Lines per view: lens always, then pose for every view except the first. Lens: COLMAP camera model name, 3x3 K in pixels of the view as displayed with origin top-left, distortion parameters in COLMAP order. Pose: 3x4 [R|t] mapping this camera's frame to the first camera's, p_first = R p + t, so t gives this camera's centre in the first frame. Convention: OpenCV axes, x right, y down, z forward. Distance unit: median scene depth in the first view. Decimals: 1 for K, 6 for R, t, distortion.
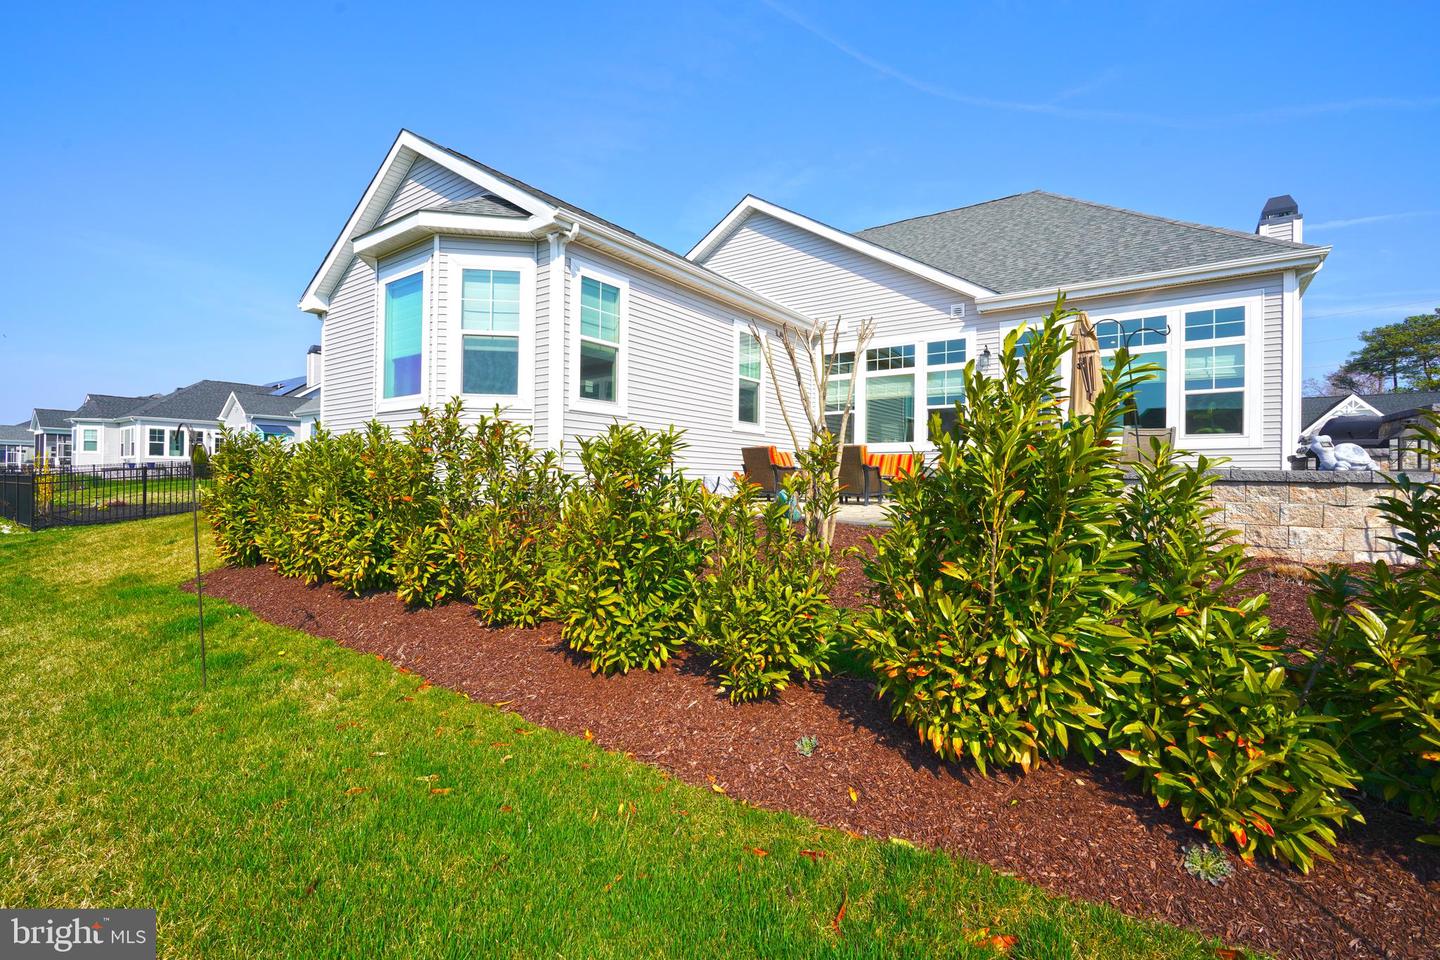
lens RADIAL K [[647.8, 0, 714.5], [0, 647.8, 484.7], [0, 0, 1]] dist [0.002046, 0.001476]
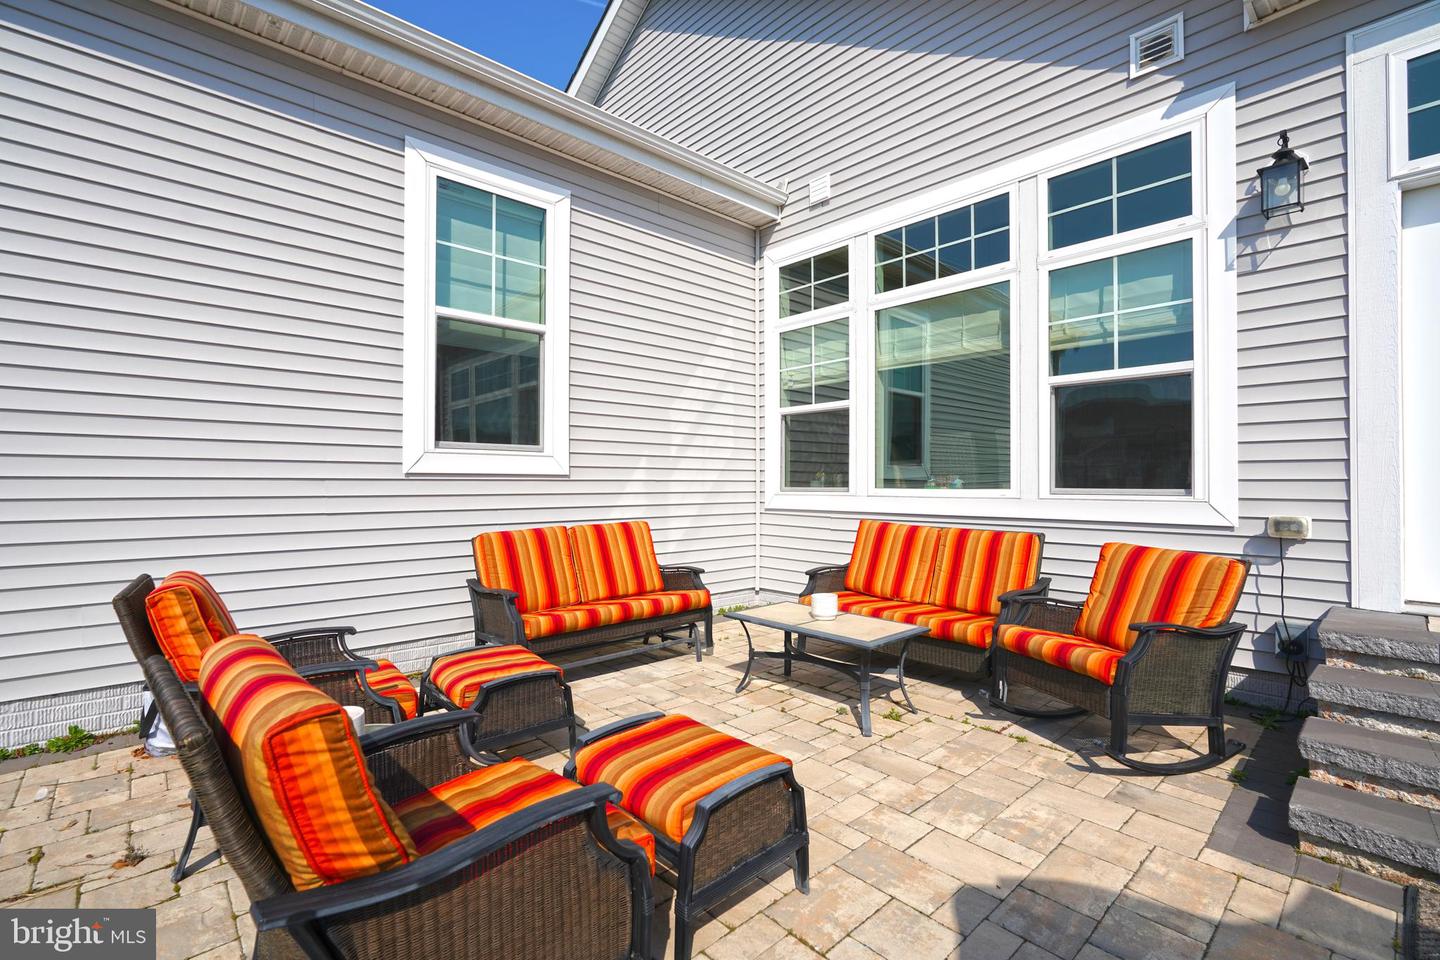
lens RADIAL K [[647.8, 0, 706.7], [0, 647.8, 471.8], [0, 0, 1]] dist [0.002046, 0.001476]
pose [[0.977555, -0.016054, -0.210066, 0.246142], [0.011668, 0.999688, -0.022105, -0.074658], [0.210355, 0.019157, 0.977437, 0.704903]]
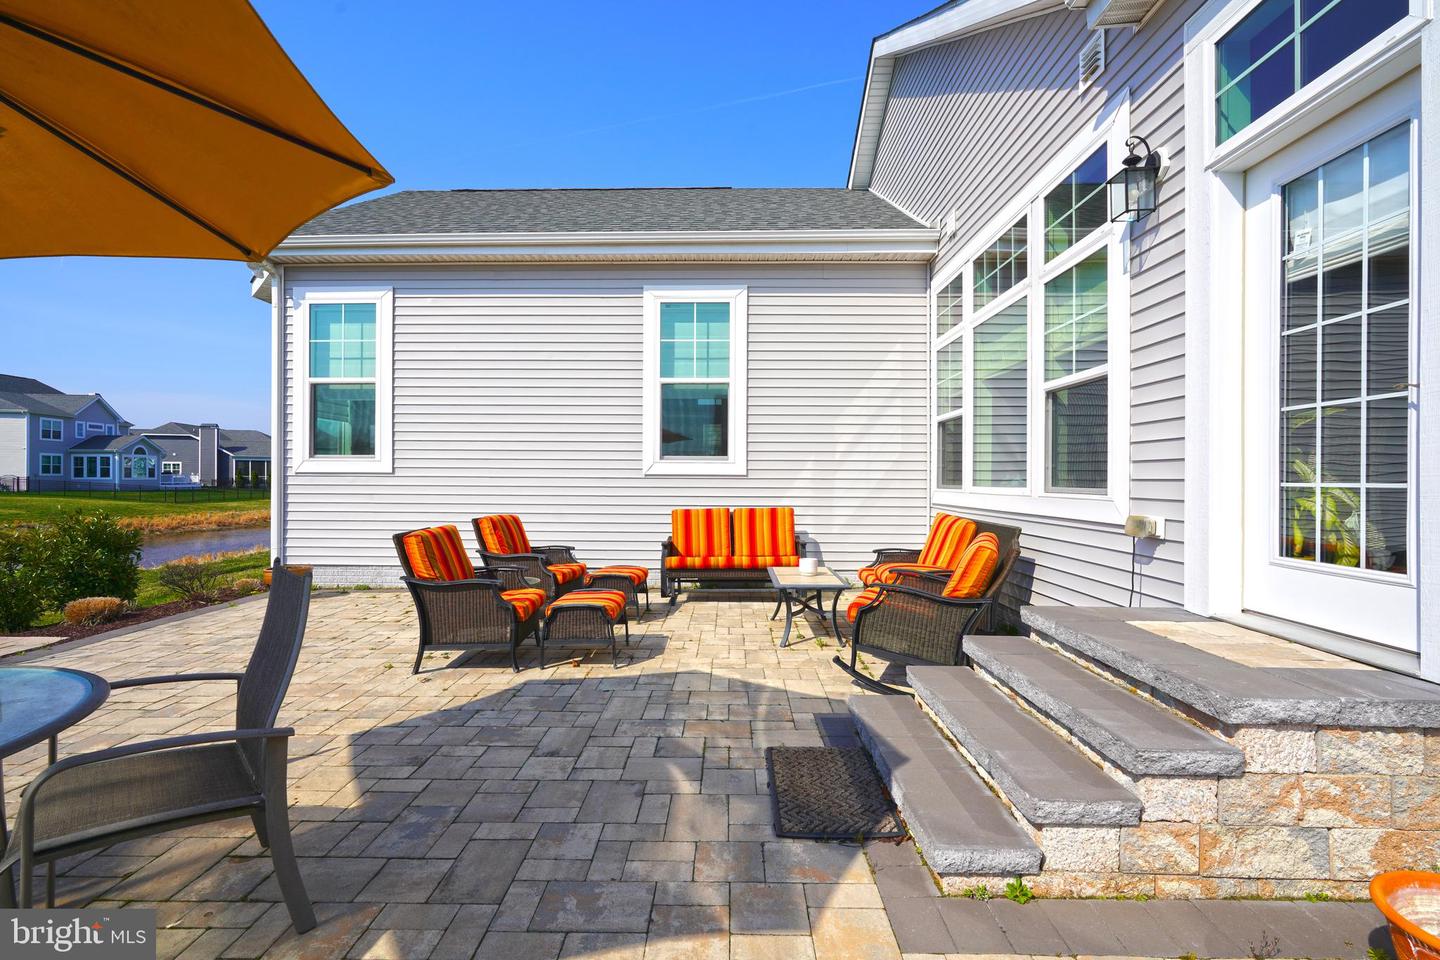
lens RADIAL K [[647.8, 0, 719.0], [0, 647.8, 479.1], [0, 0, 1]] dist [0.002046, 0.001476]
pose [[0.563826, -0.010625, -0.825825, 0.551006], [0.000451, 0.999921, -0.012557, -0.071302], [0.825894, 0.006708, 0.563786, 0.718045]]
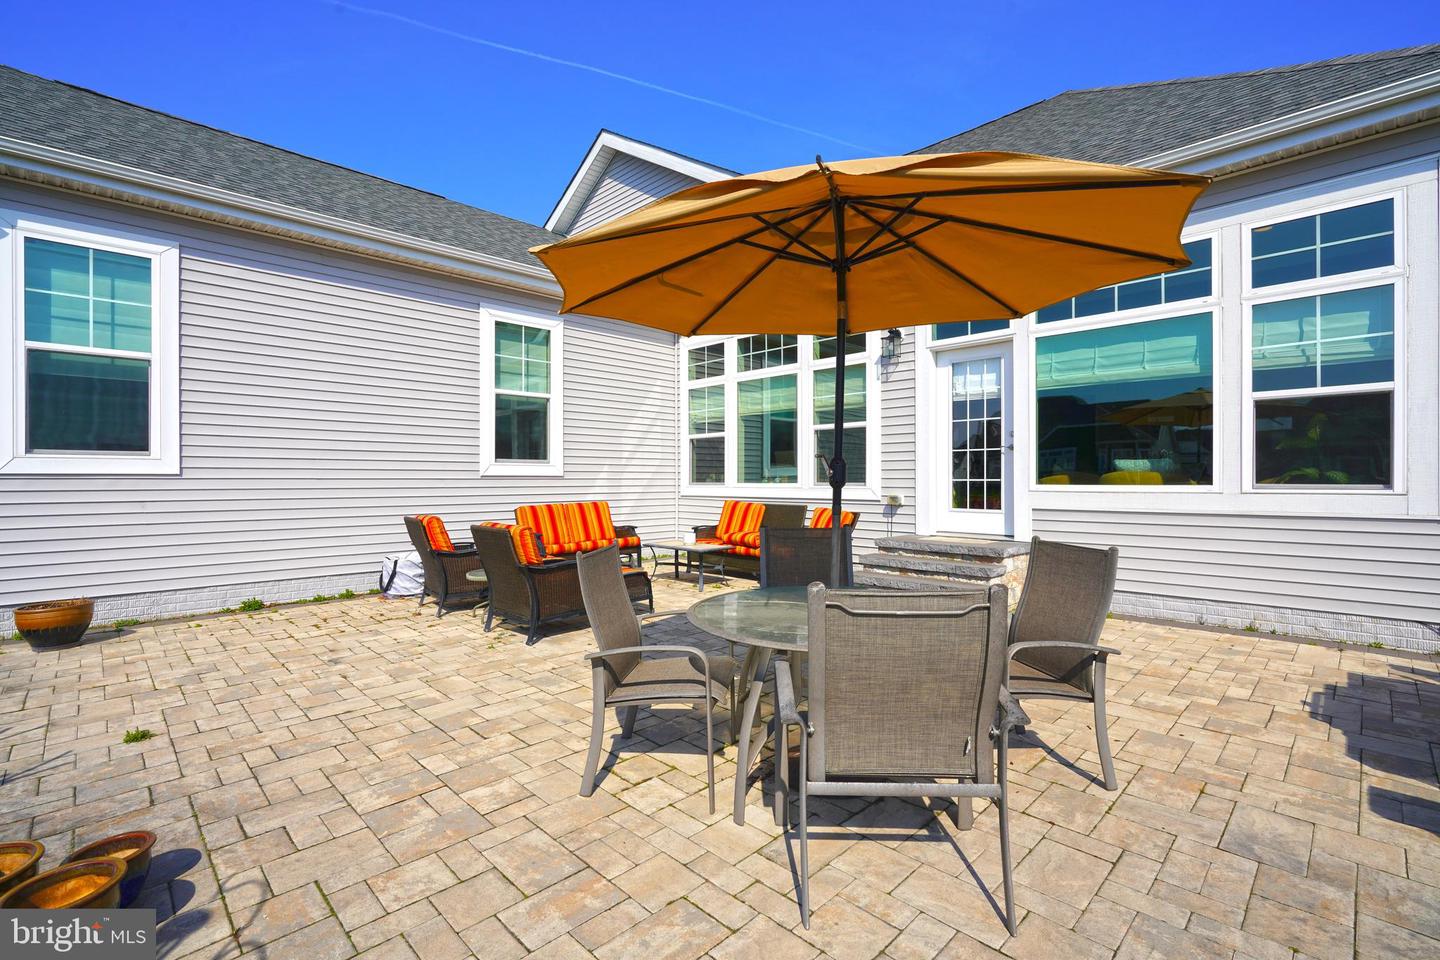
lens RADIAL K [[647.8, 0, 705.5], [0, 647.8, 478.5], [0, 0, 1]] dist [0.002046, 0.001476]
pose [[0.984493, -0.014652, -0.174811, 0.358507], [0.013903, 0.999888, -0.005509, -0.073447], [0.174872, 0.002993, 0.984587, 0.401518]]
